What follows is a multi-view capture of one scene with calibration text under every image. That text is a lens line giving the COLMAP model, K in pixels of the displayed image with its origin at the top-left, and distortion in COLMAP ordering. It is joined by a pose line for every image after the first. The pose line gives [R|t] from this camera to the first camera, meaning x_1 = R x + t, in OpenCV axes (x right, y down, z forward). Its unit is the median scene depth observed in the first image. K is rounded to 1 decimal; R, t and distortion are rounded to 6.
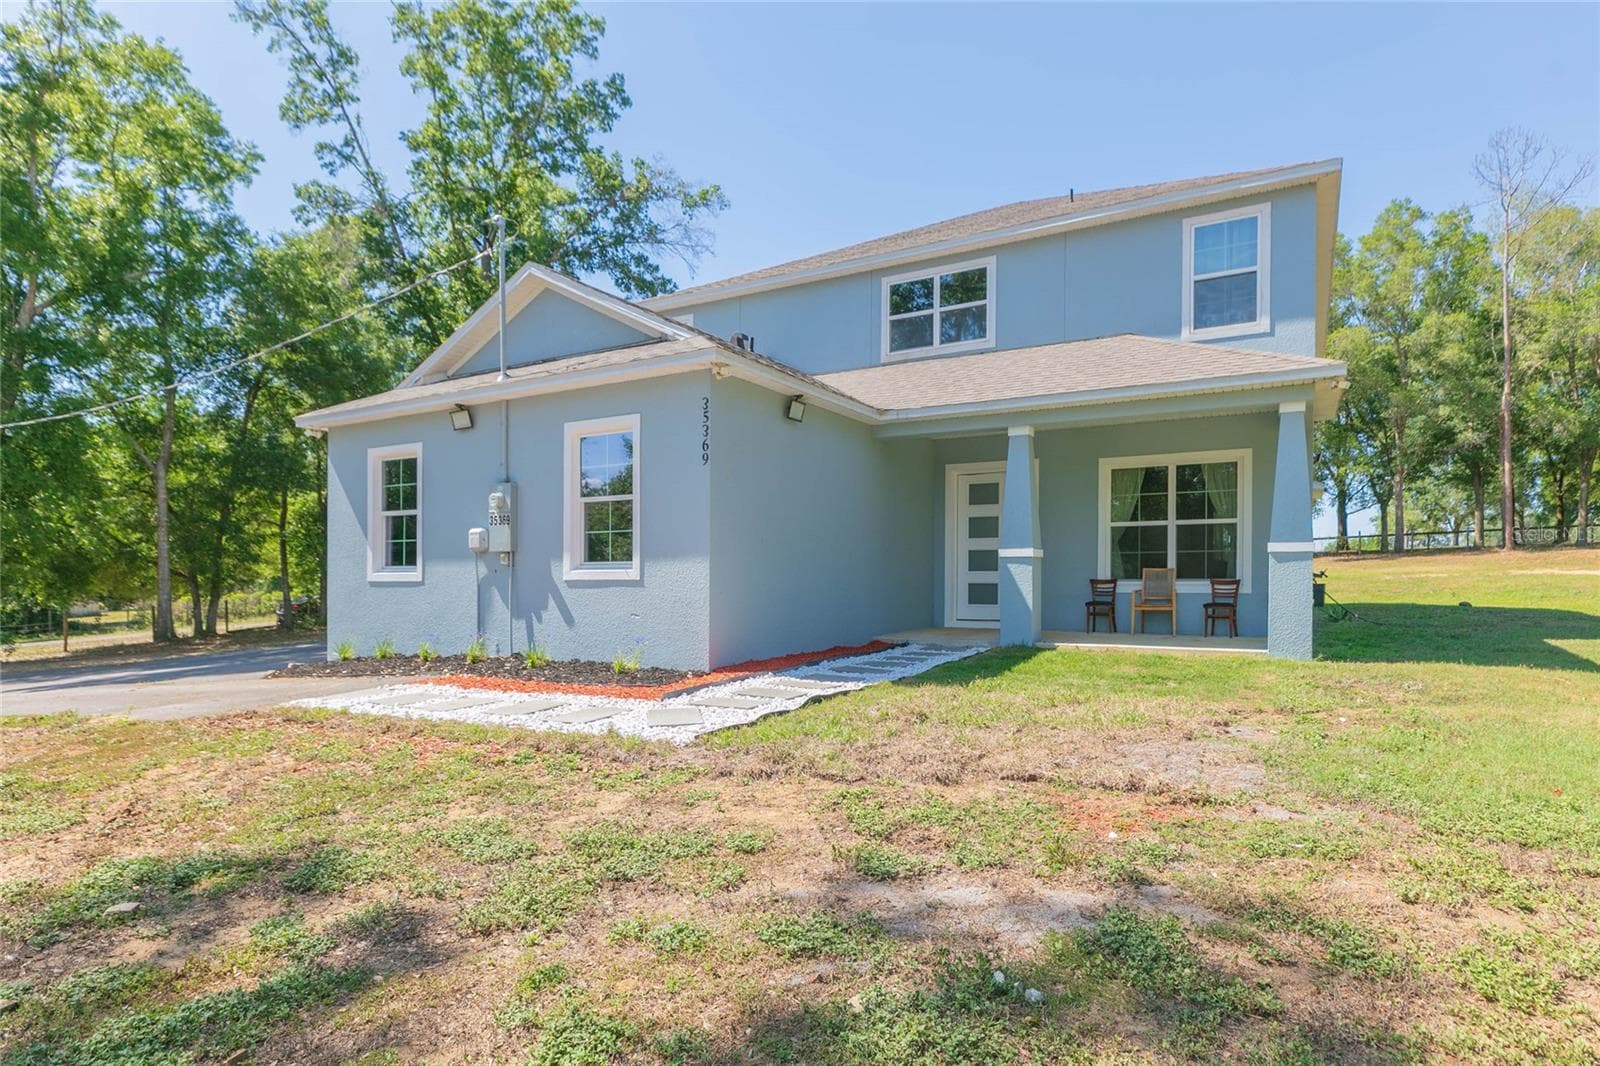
lens RADIAL K [[881.0, 0, 796.0], [0, 881.0, 580.1], [0, 0, 1]] dist [0.004278, 0.002238]
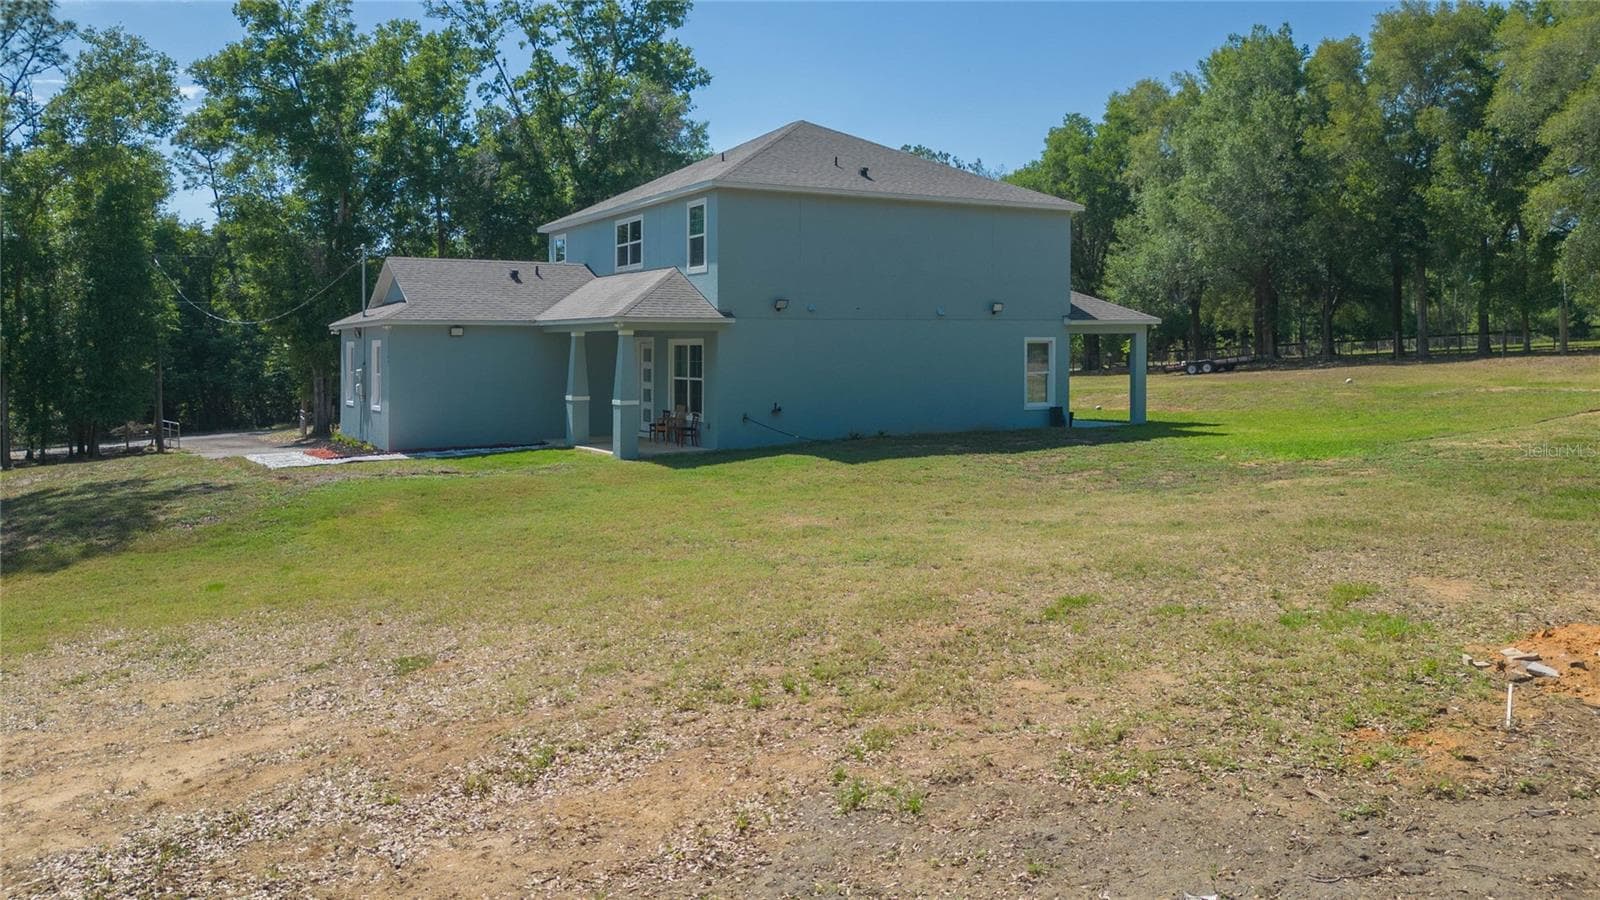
lens RADIAL K [[1189.3, 0, 804.0], [0, 1189.3, 368.1], [0, 0, 1]] dist [0.063208, -0.089548]
pose [[0.876669, -0.005177, -0.481066, 0.510851], [0.010360, 0.999913, 0.008120, -0.029466], [0.480983, -0.012102, 0.876647, -0.269487]]
